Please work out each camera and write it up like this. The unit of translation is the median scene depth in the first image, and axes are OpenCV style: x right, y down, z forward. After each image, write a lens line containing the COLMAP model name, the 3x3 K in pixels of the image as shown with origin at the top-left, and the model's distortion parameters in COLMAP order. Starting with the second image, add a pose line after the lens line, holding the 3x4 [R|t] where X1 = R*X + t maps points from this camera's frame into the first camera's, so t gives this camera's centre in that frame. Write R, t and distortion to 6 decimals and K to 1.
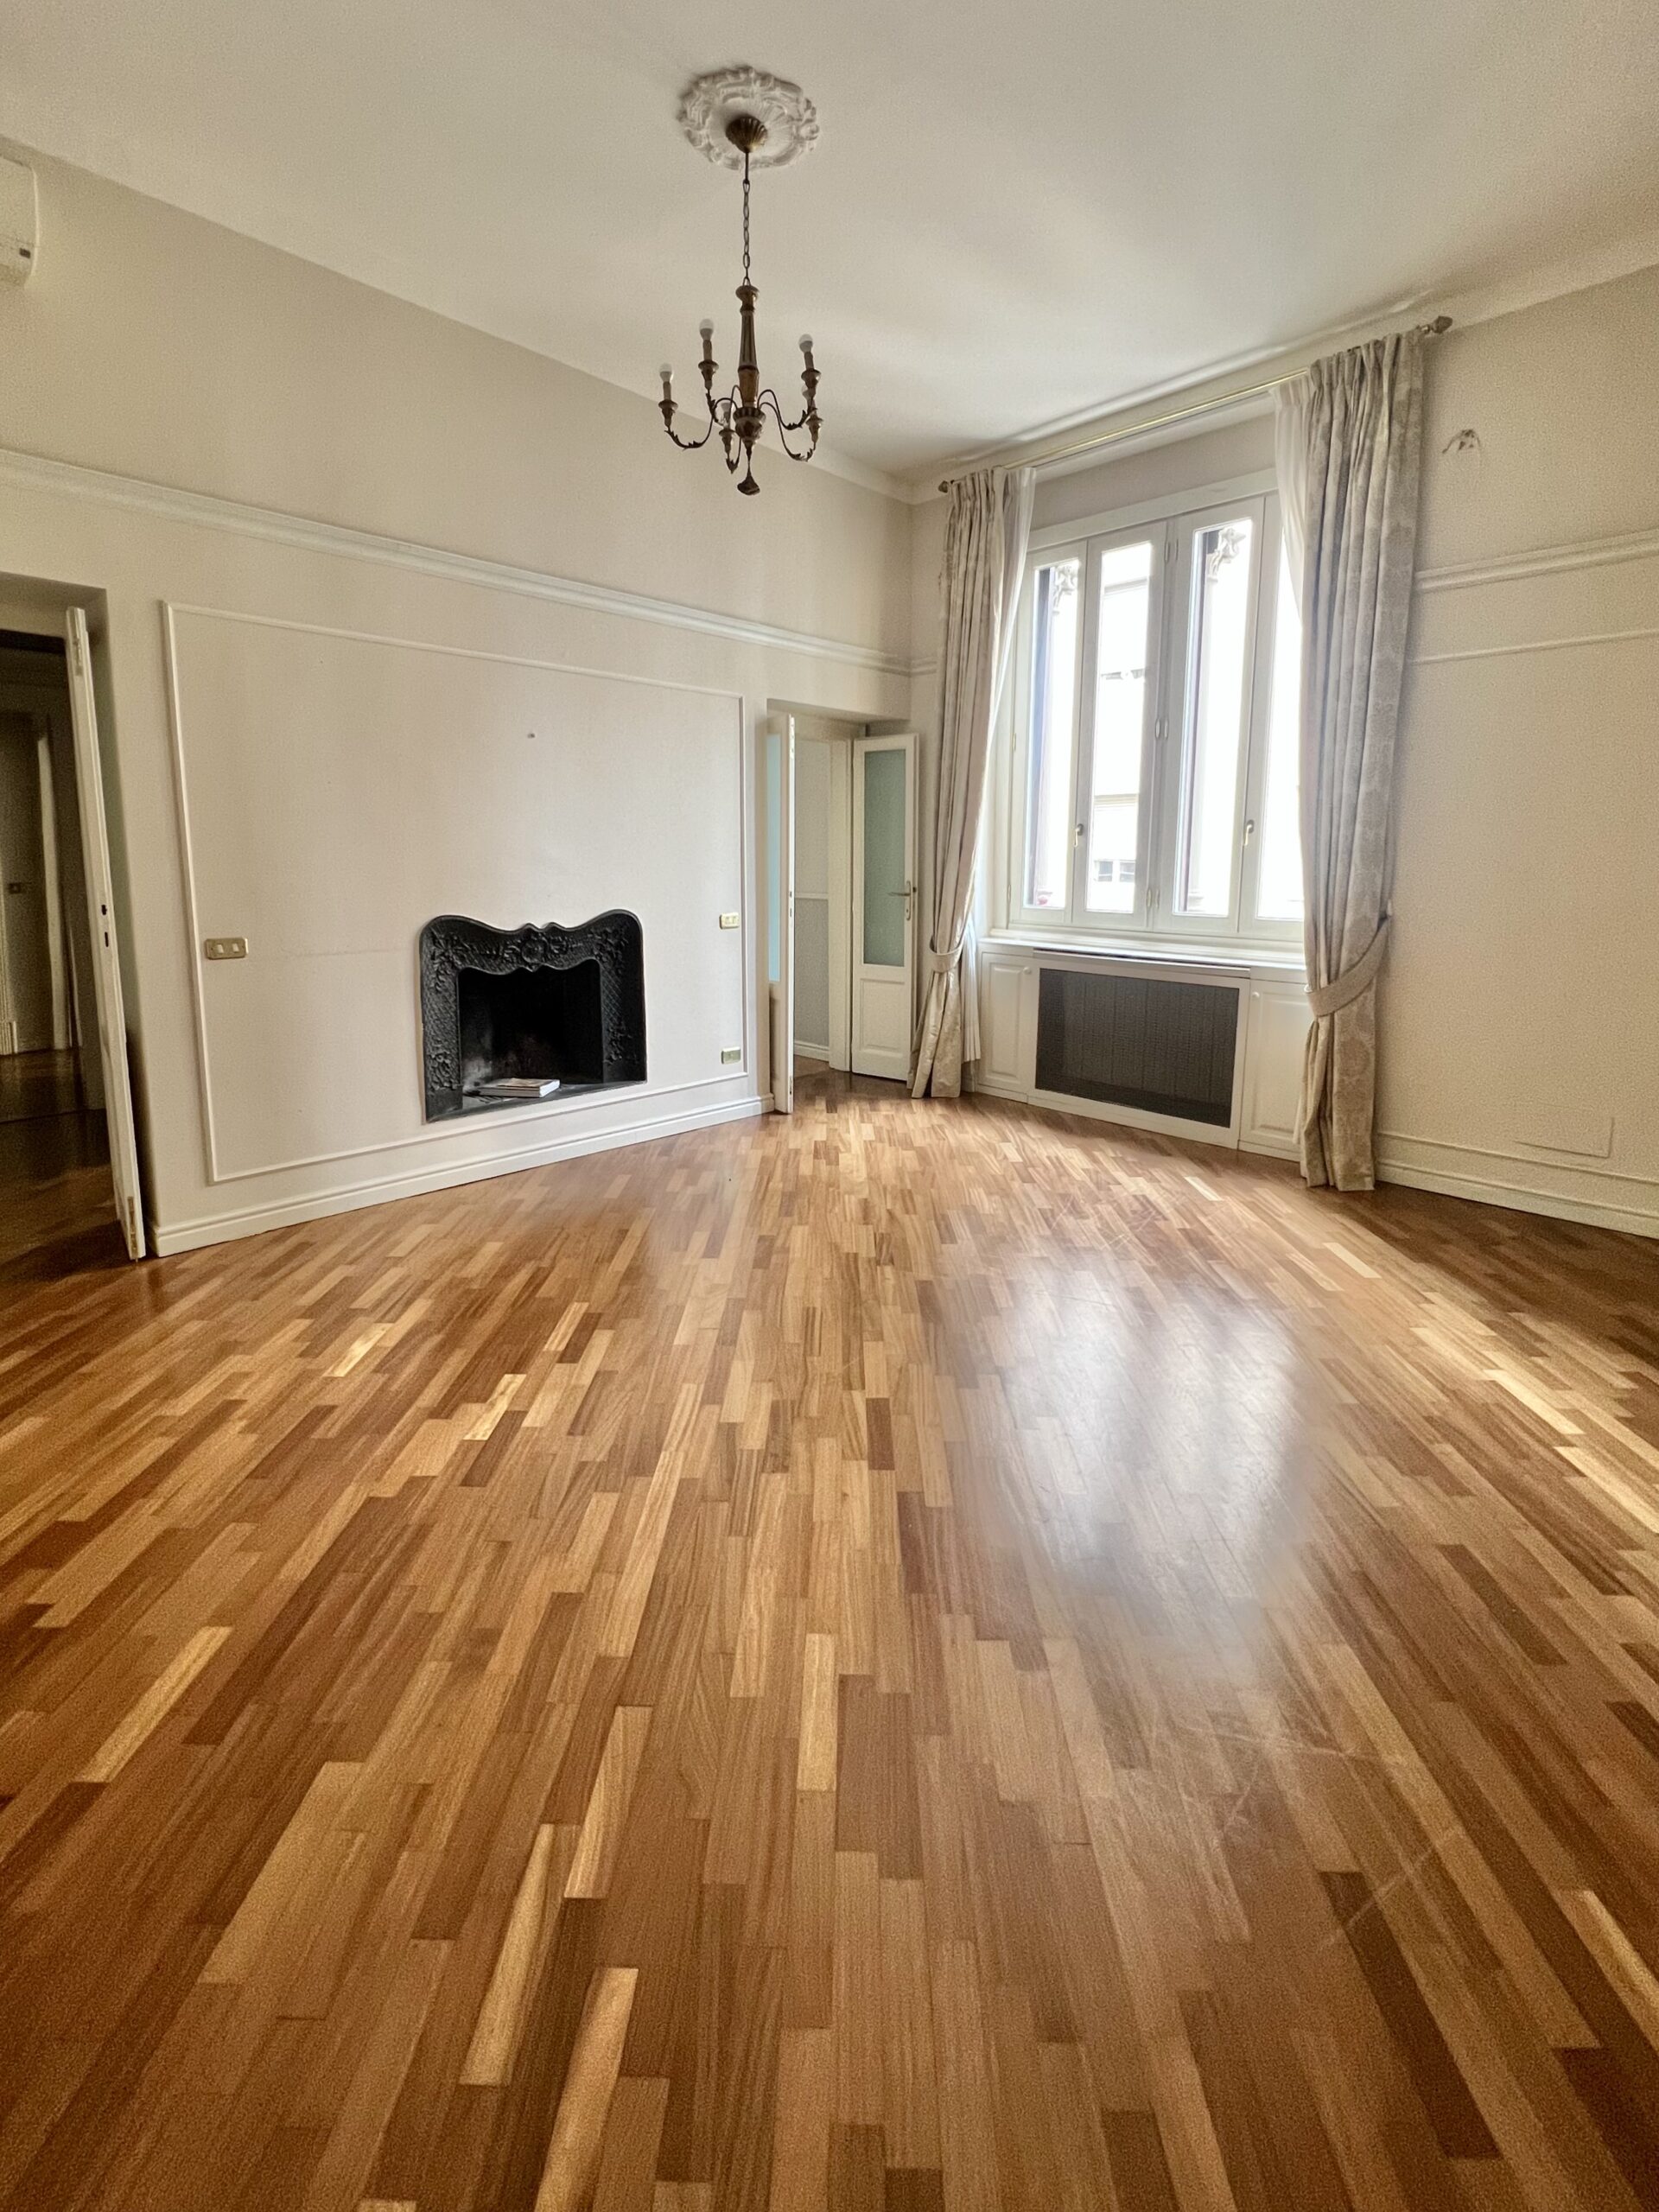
lens RADIAL K [[985.0, 0, 826.6], [0, 985.0, 992.6], [0, 0, 1]] dist [-0.001948, -0.000084]
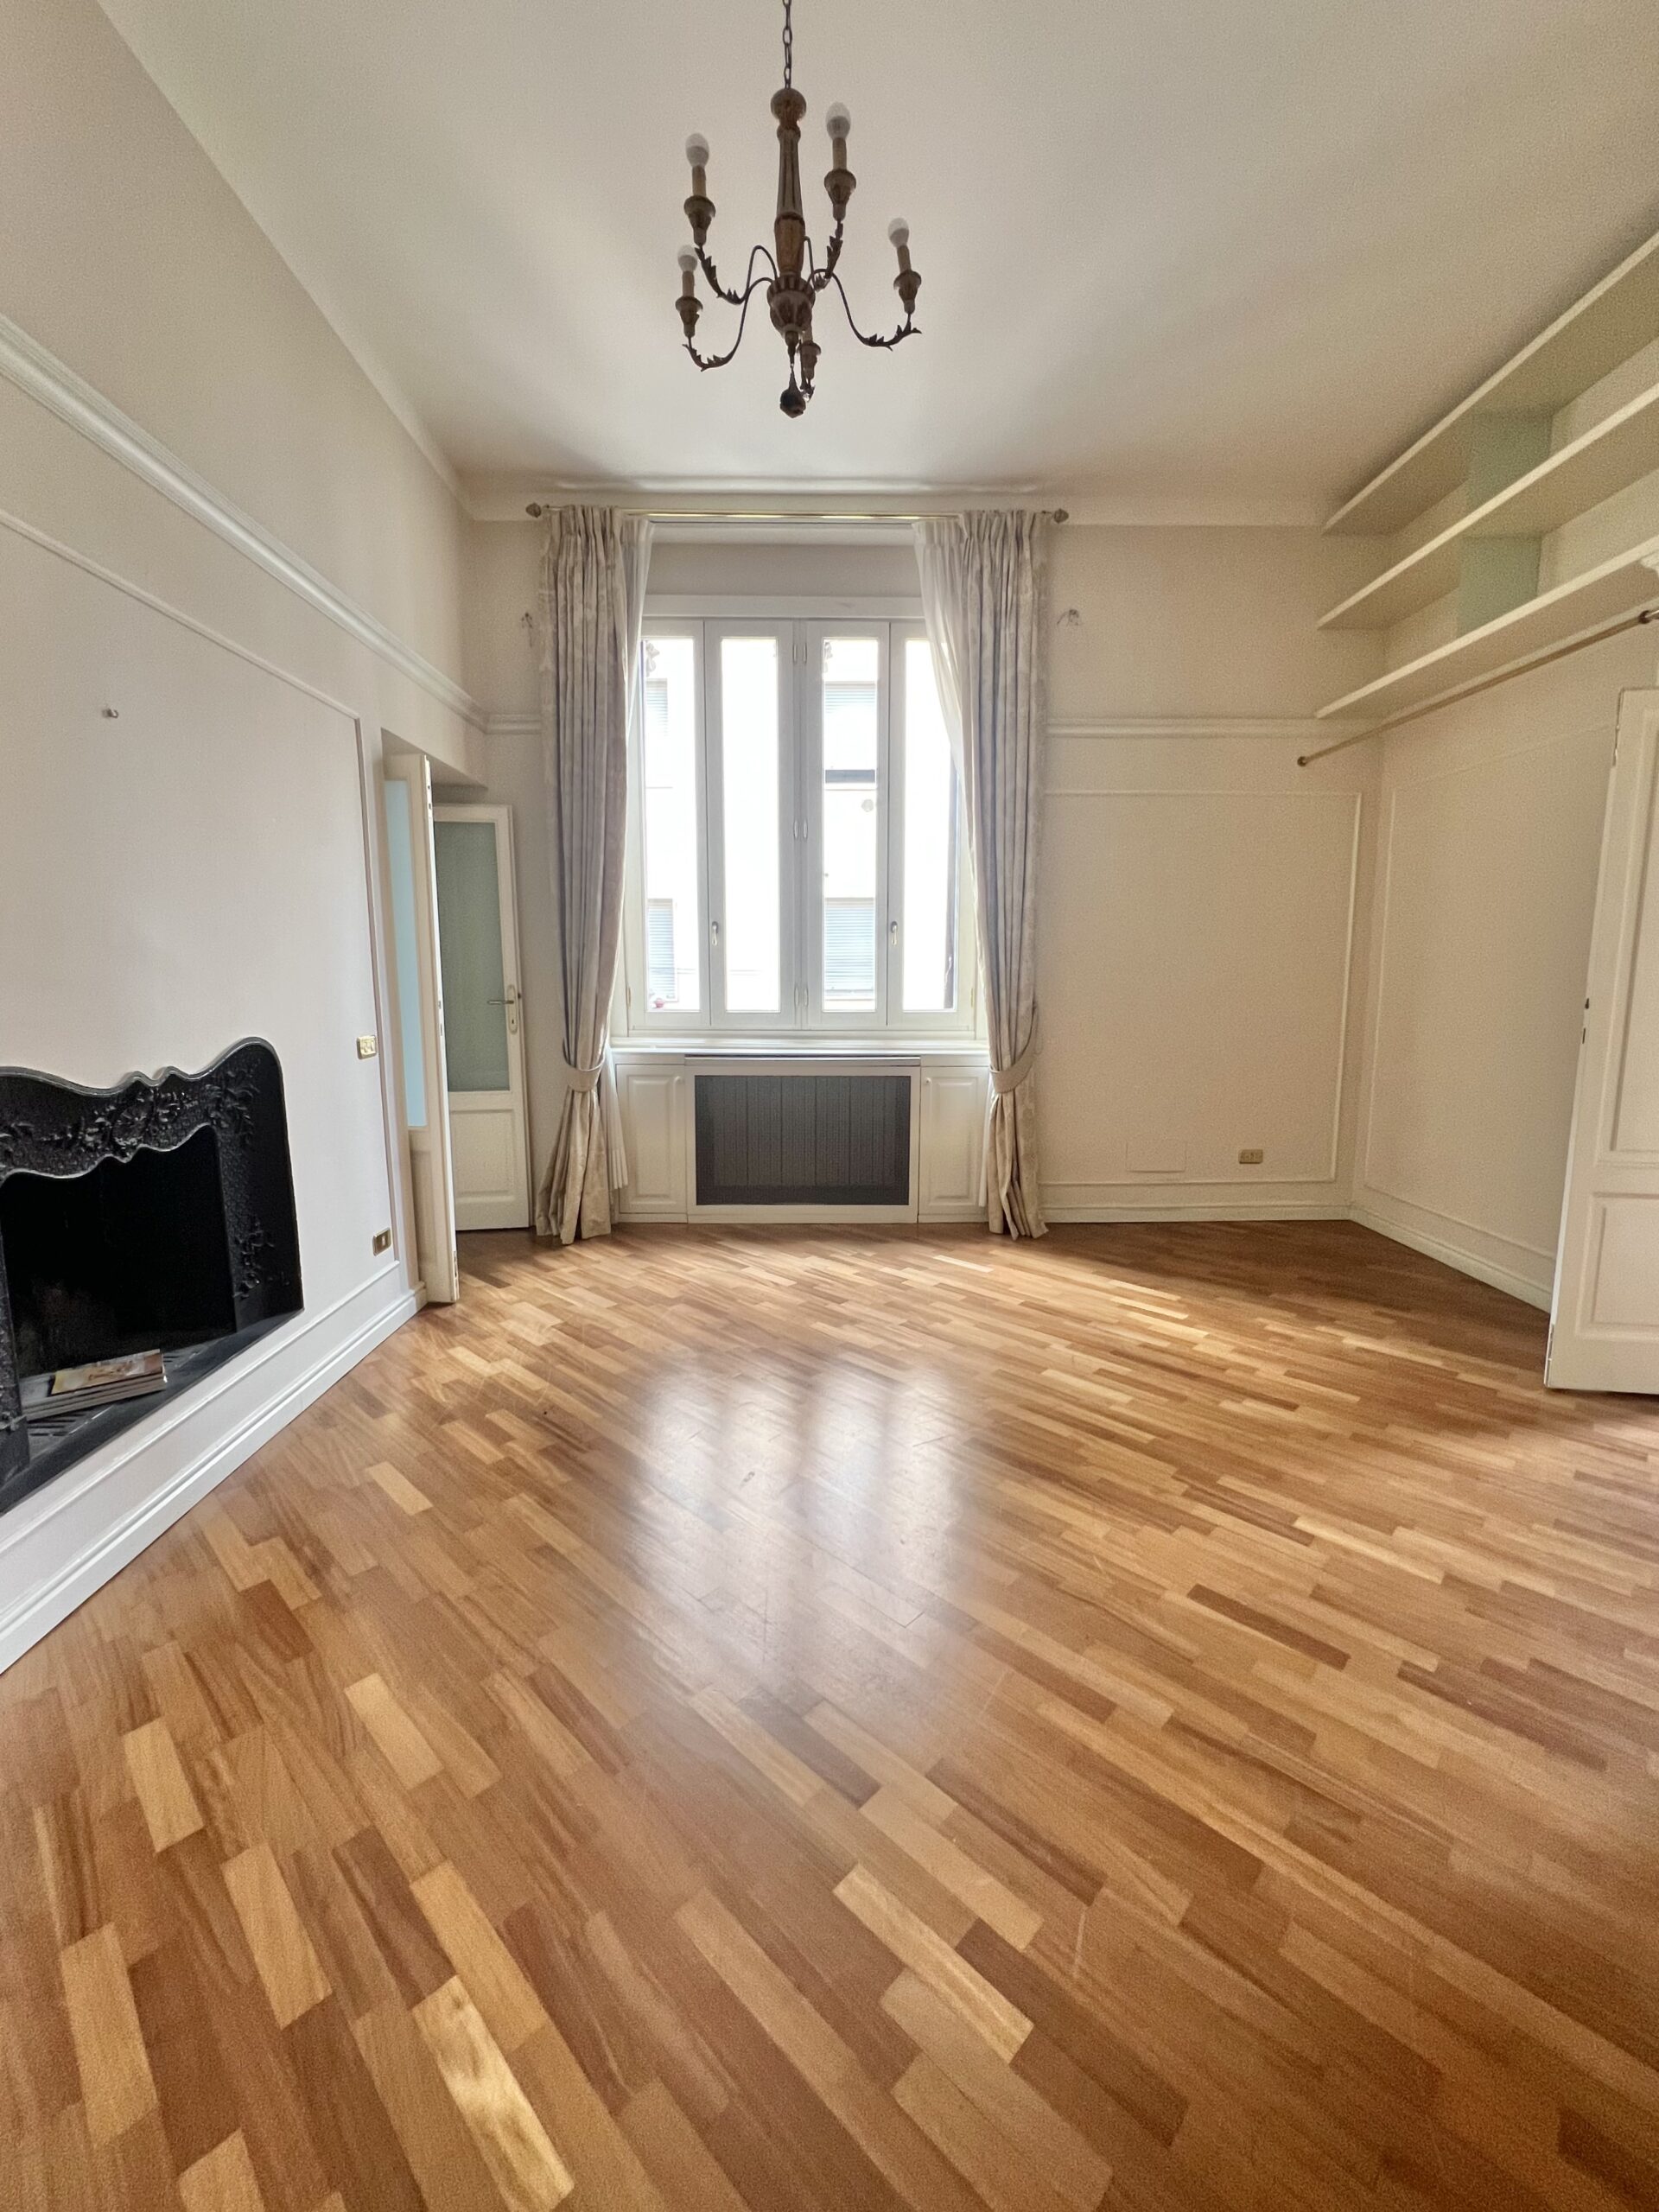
lens RADIAL K [[914.4, 0, 831.5], [0, 914.4, 1090.8], [0, 0, 1]] dist [-0.000732, 0.000355]
pose [[0.689785, -0.101717, 0.716834, -0.370755], [0.102902, 0.993804, 0.041999, -0.039982], [-0.716665, 0.044793, 0.695978, 0.365752]]
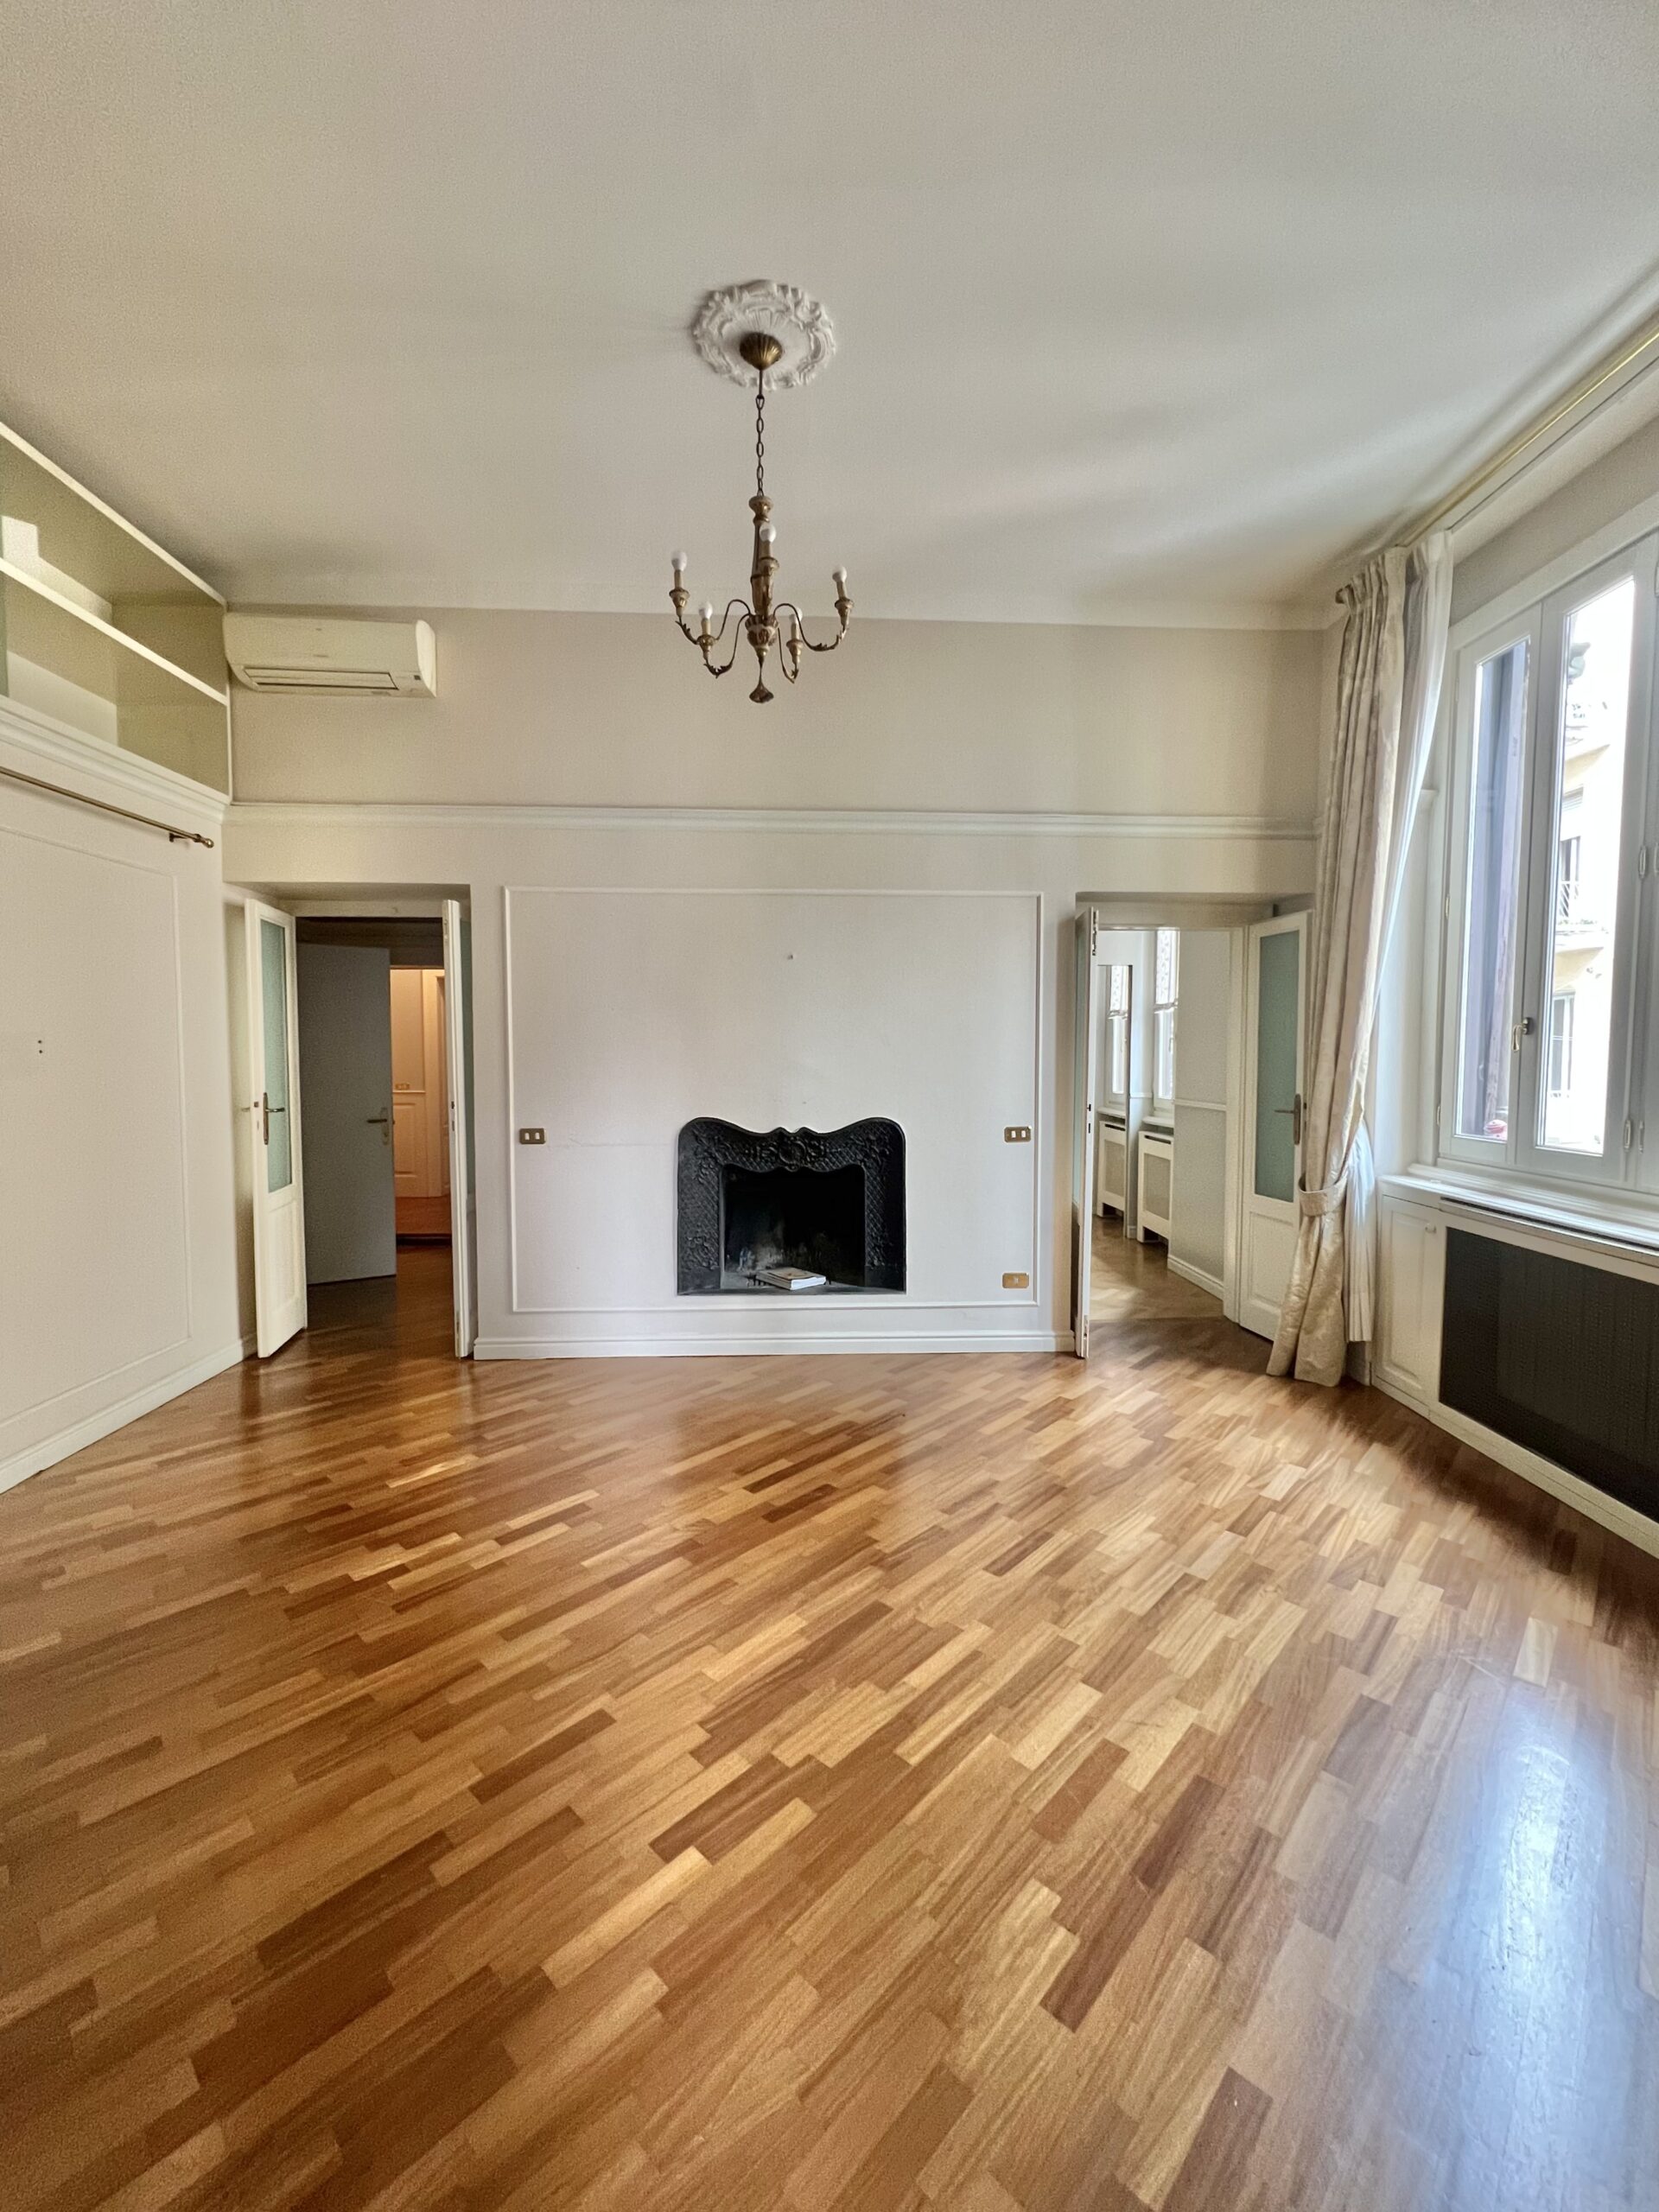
lens RADIAL K [[906.0, 0, 829.5], [0, 906.0, 1106.0], [0, 0, 1]] dist [-0.000599, 0.000070]
pose [[0.733036, 0.034301, -0.679325, 0.387834], [-0.088828, 0.995002, -0.045611, -0.049414], [0.674365, 0.093778, 0.732419, 0.281699]]
